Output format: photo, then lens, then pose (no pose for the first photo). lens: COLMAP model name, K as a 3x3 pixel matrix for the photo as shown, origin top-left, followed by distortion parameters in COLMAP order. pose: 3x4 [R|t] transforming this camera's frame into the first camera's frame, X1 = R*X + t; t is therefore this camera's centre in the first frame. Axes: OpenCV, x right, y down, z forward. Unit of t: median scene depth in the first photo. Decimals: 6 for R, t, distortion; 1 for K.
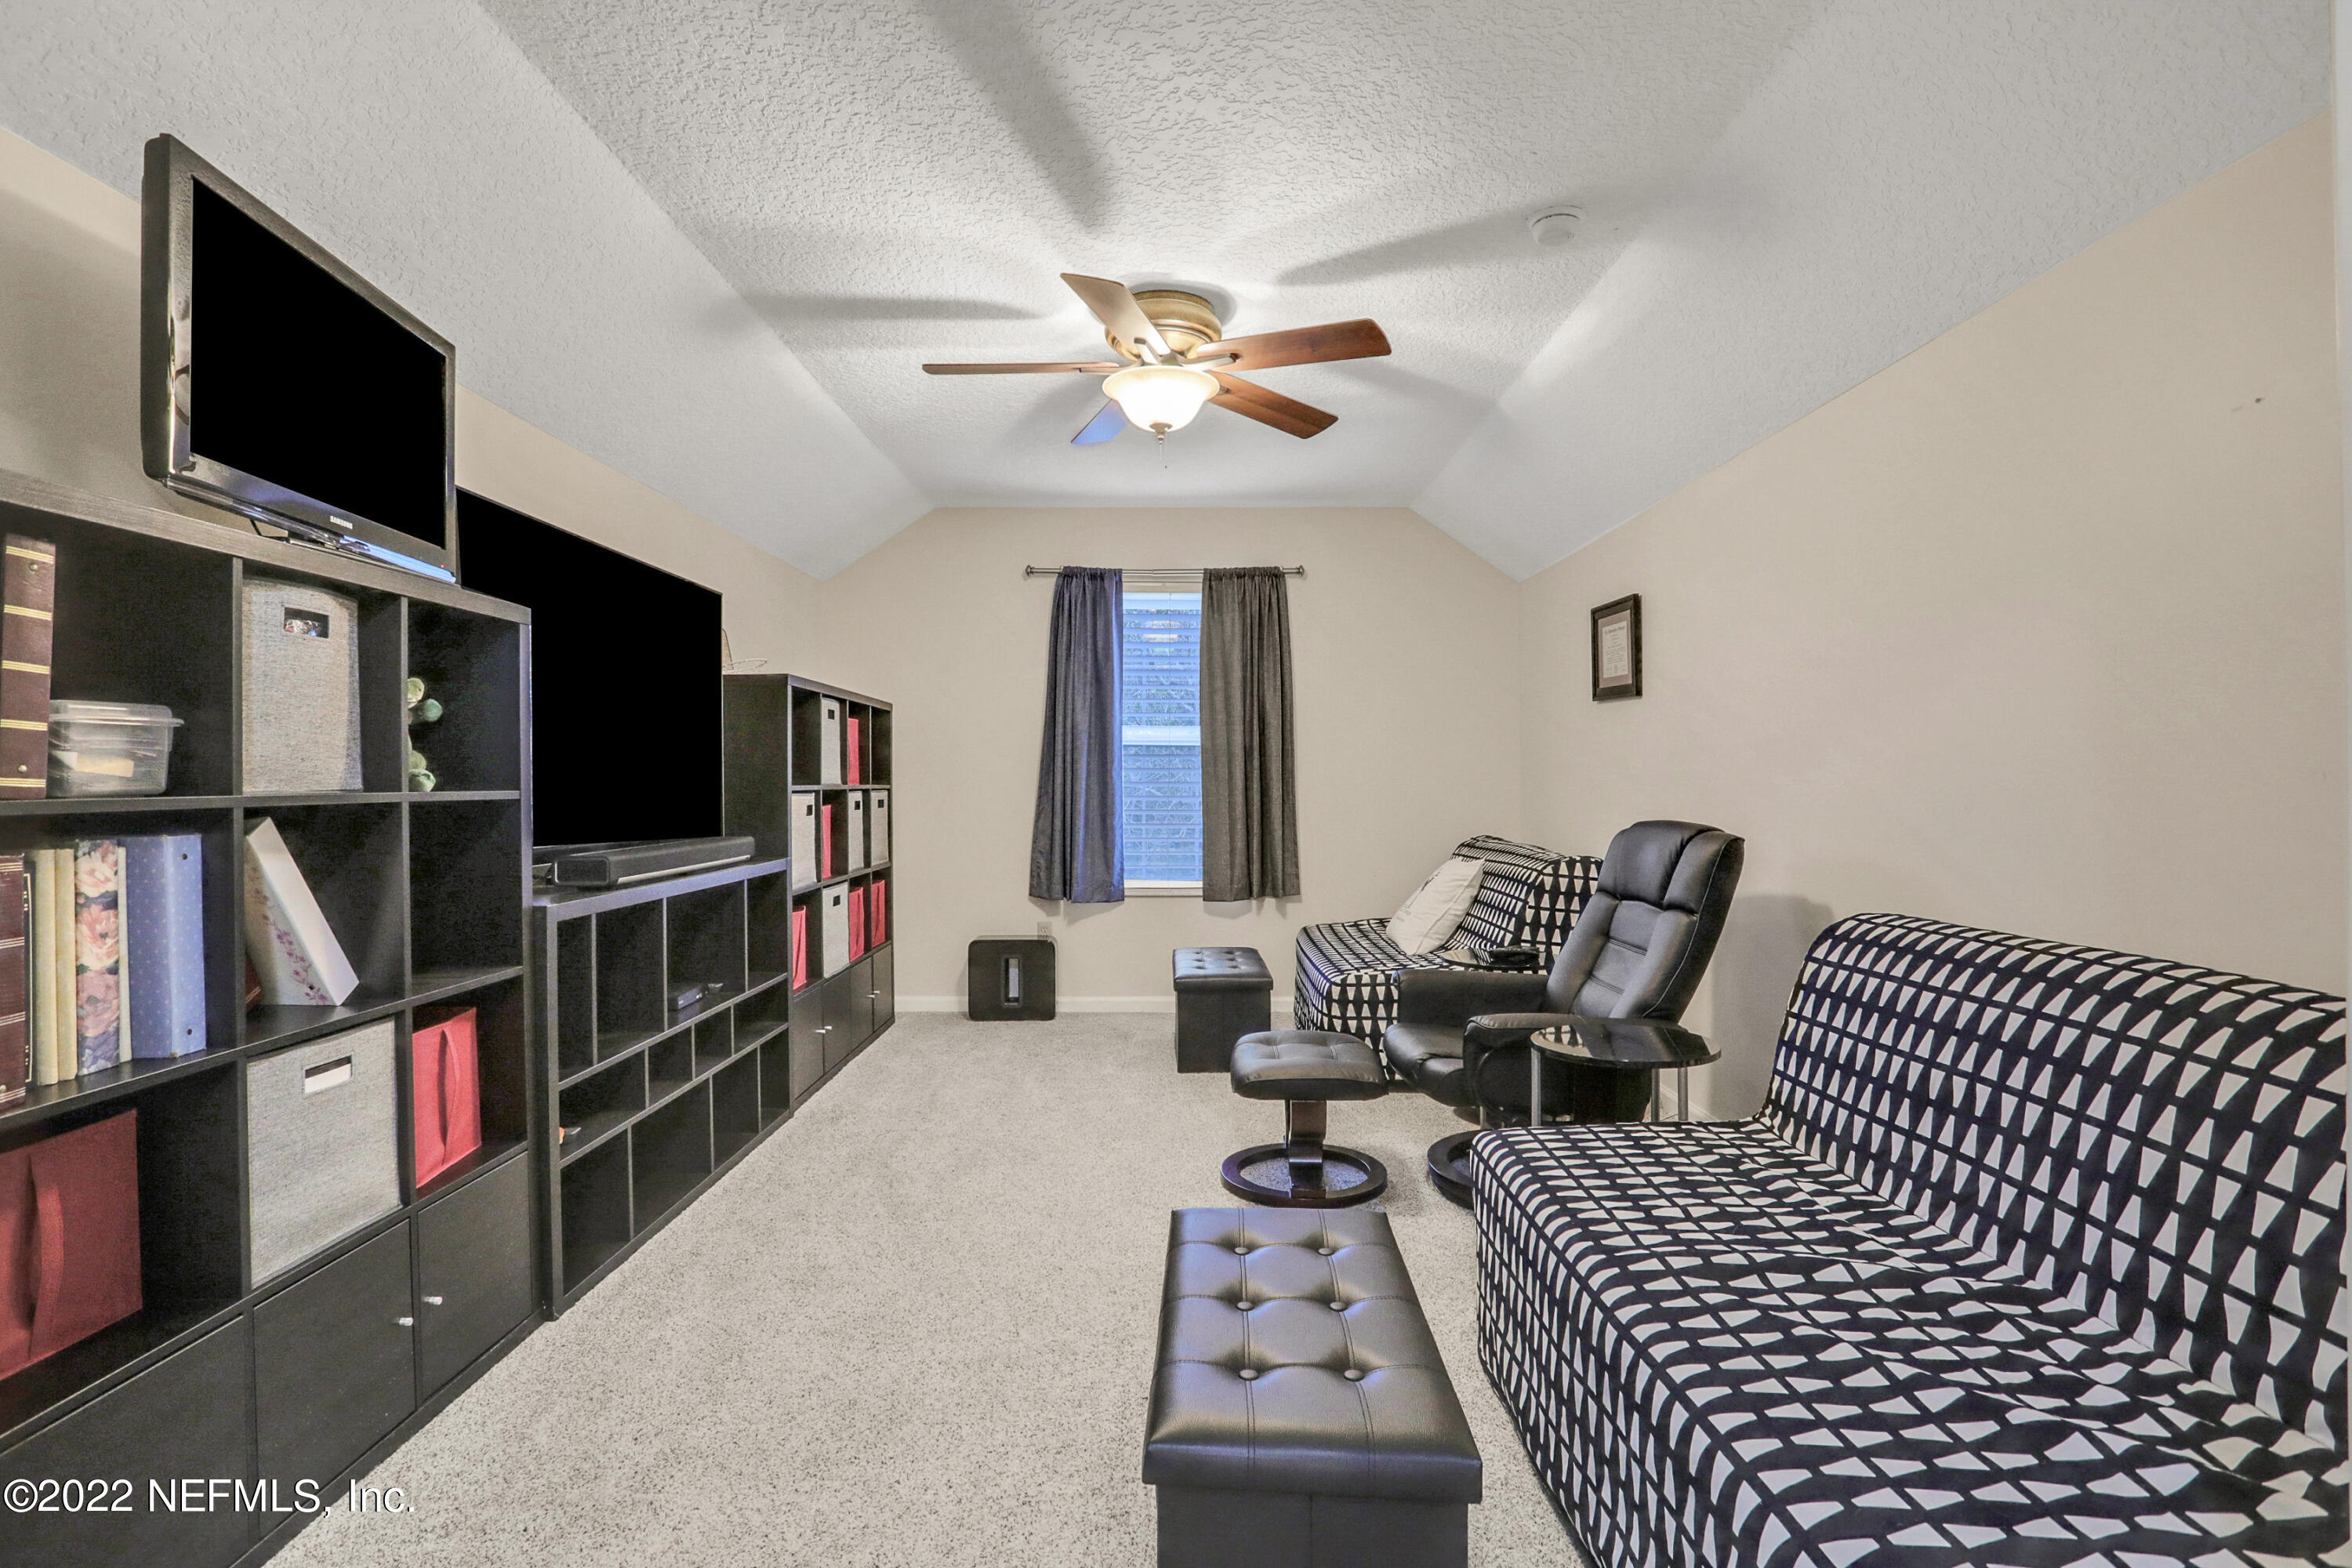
lens RADIAL K [[1135.9, 0, 1182.7], [0, 1135.9, 778.2], [0, 0, 1]] dist [-0.044653, 0.006668]
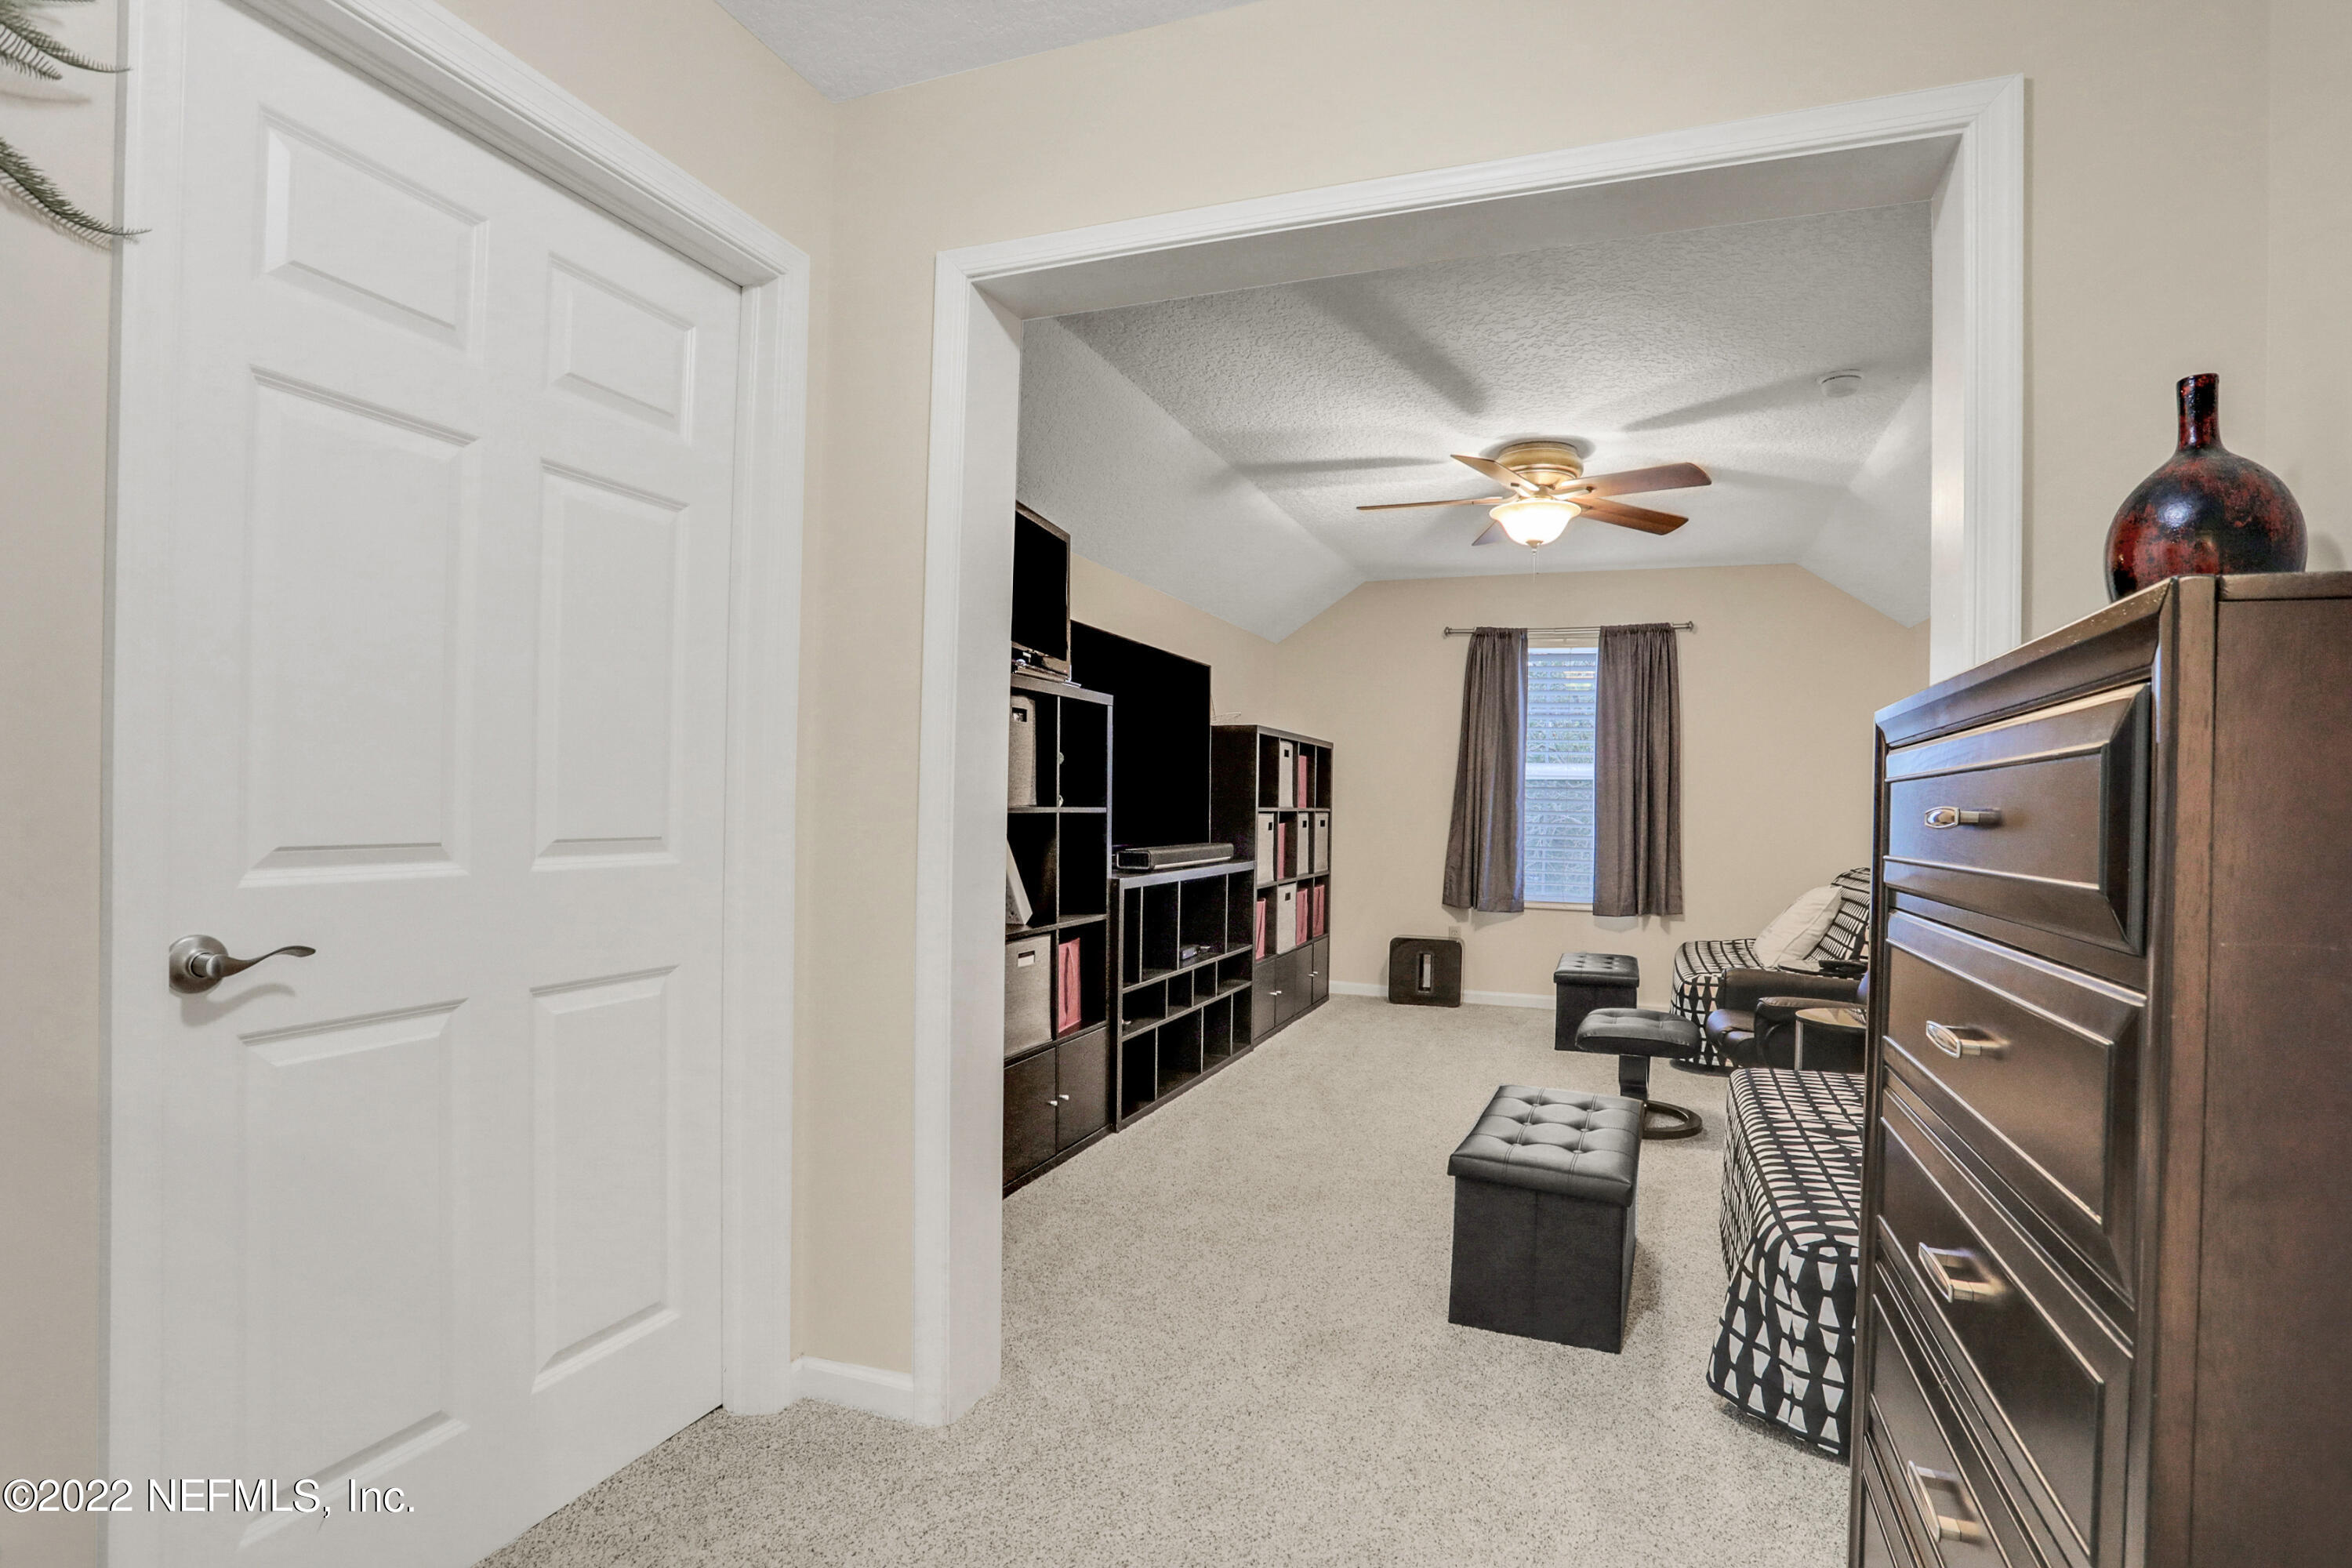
lens RADIAL K [[1135.9, 0, 1164.5], [0, 1135.9, 789.9], [0, 0, 1]] dist [-0.044653, 0.006668]
pose [[0.921312, 0.015982, -0.388496, 0.100137], [-0.020362, 0.999767, -0.007159, -0.003450], [0.388291, 0.014506, 0.921423, -0.378261]]
